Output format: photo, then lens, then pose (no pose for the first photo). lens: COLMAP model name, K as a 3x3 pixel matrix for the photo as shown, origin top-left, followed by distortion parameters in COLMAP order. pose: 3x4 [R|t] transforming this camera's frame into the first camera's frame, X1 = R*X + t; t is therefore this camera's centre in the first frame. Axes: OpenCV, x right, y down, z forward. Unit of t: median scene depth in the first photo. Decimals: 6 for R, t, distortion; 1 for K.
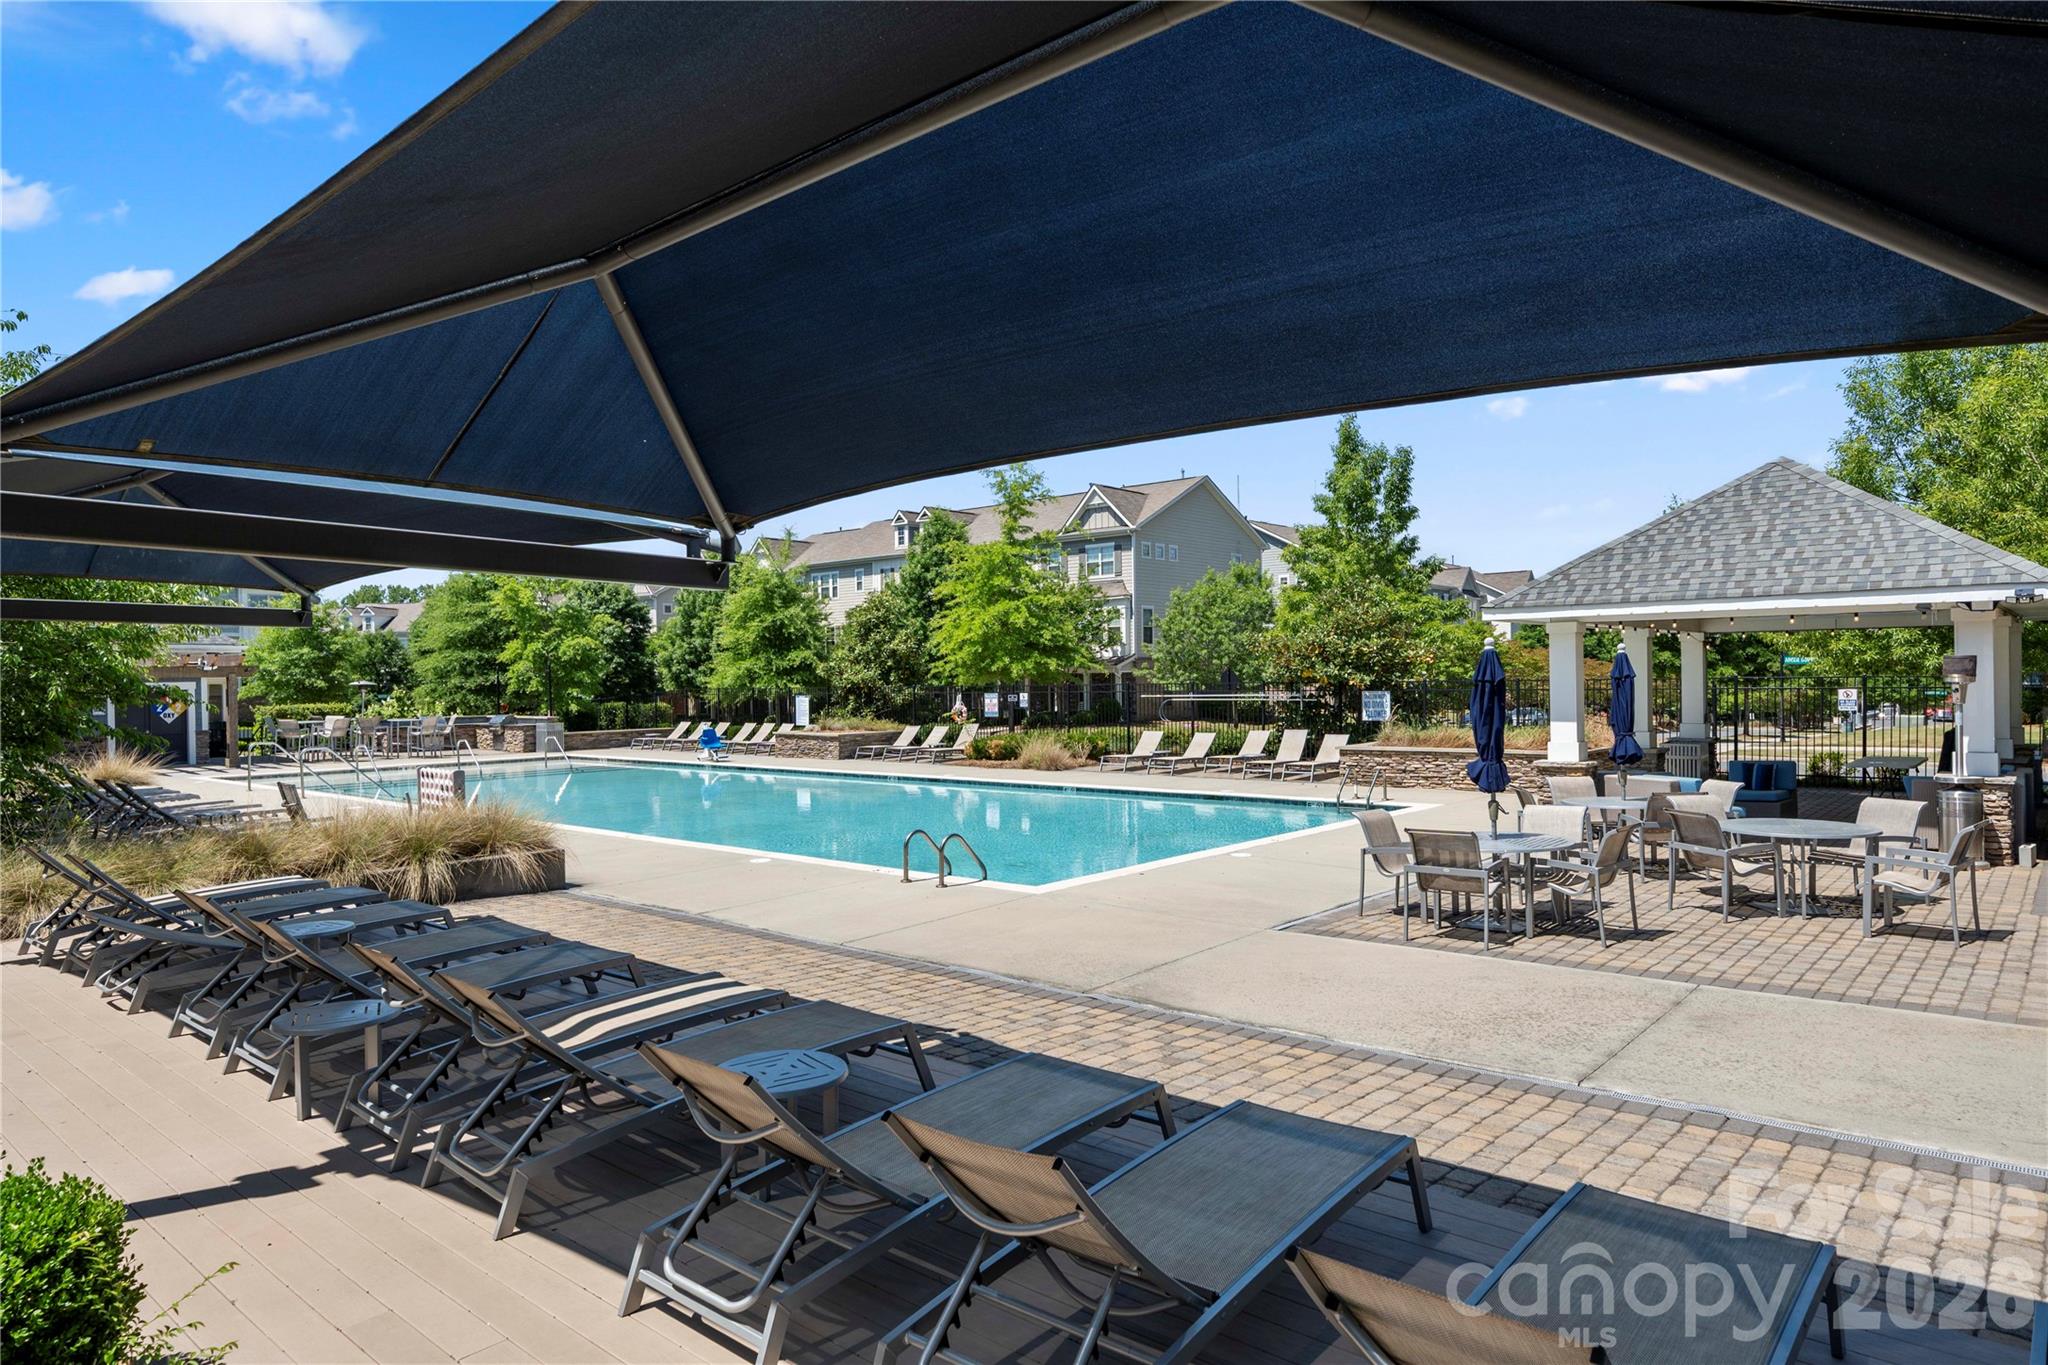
lens RADIAL K [[1330.1, 0, 1019.8], [0, 1330.1, 674.4], [0, 0, 1]] dist [0.001305, 0.000672]
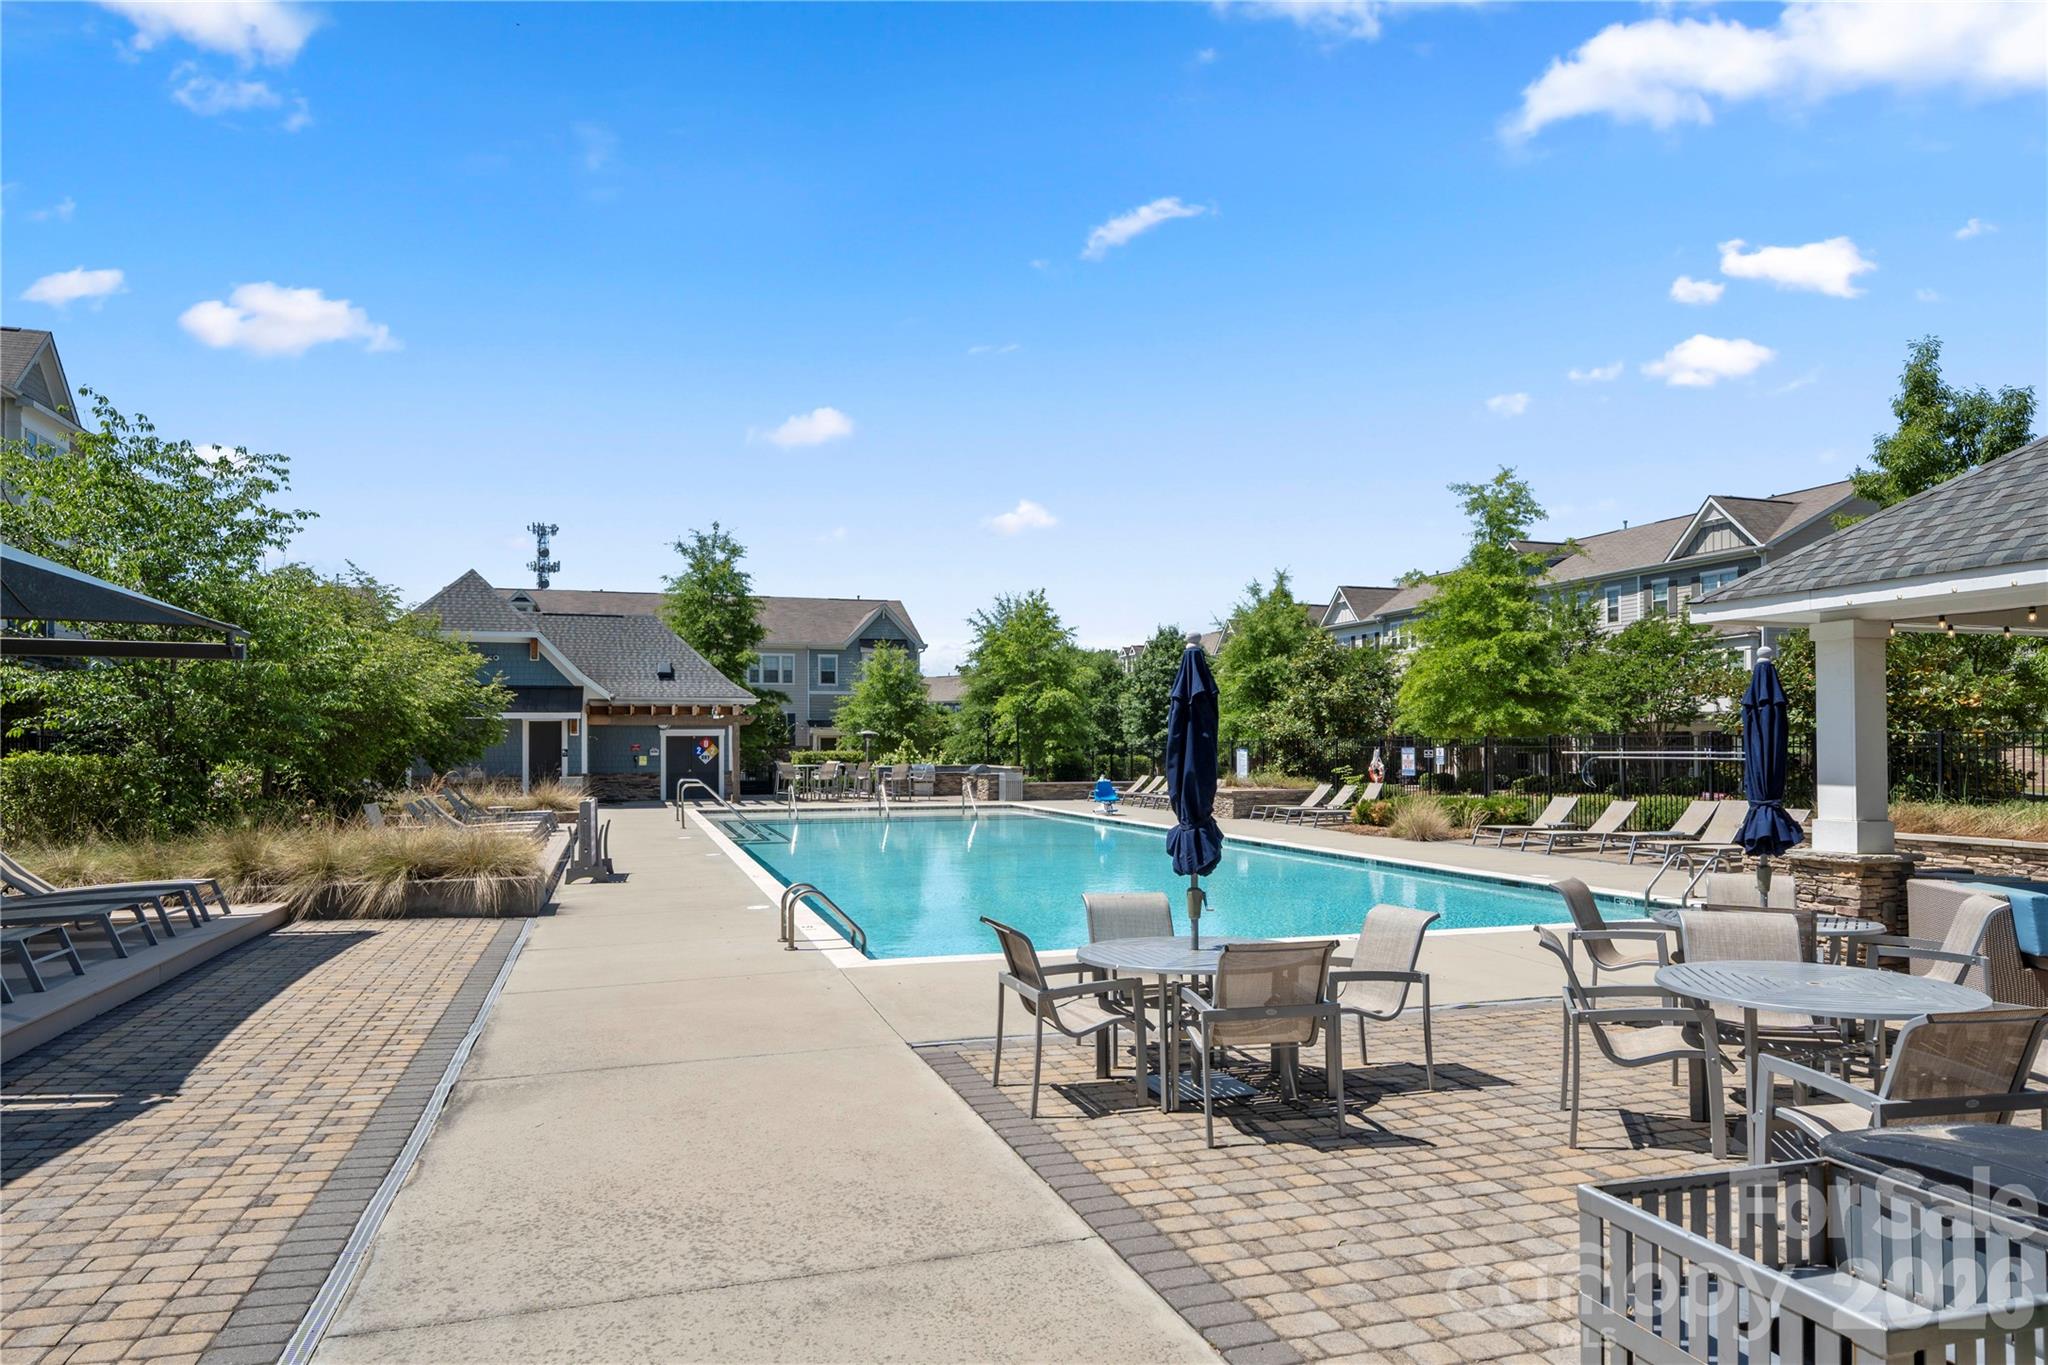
lens RADIAL K [[1330.1, 0, 1023.9], [0, 1330.1, 695.0], [0, 0, 1]] dist [0.001305, 0.000672]
pose [[0.832596, -0.010168, -0.553787, 0.230177], [-0.008347, 0.999488, -0.030901, 0.008329], [0.553818, 0.030350, 0.832085, 0.152505]]
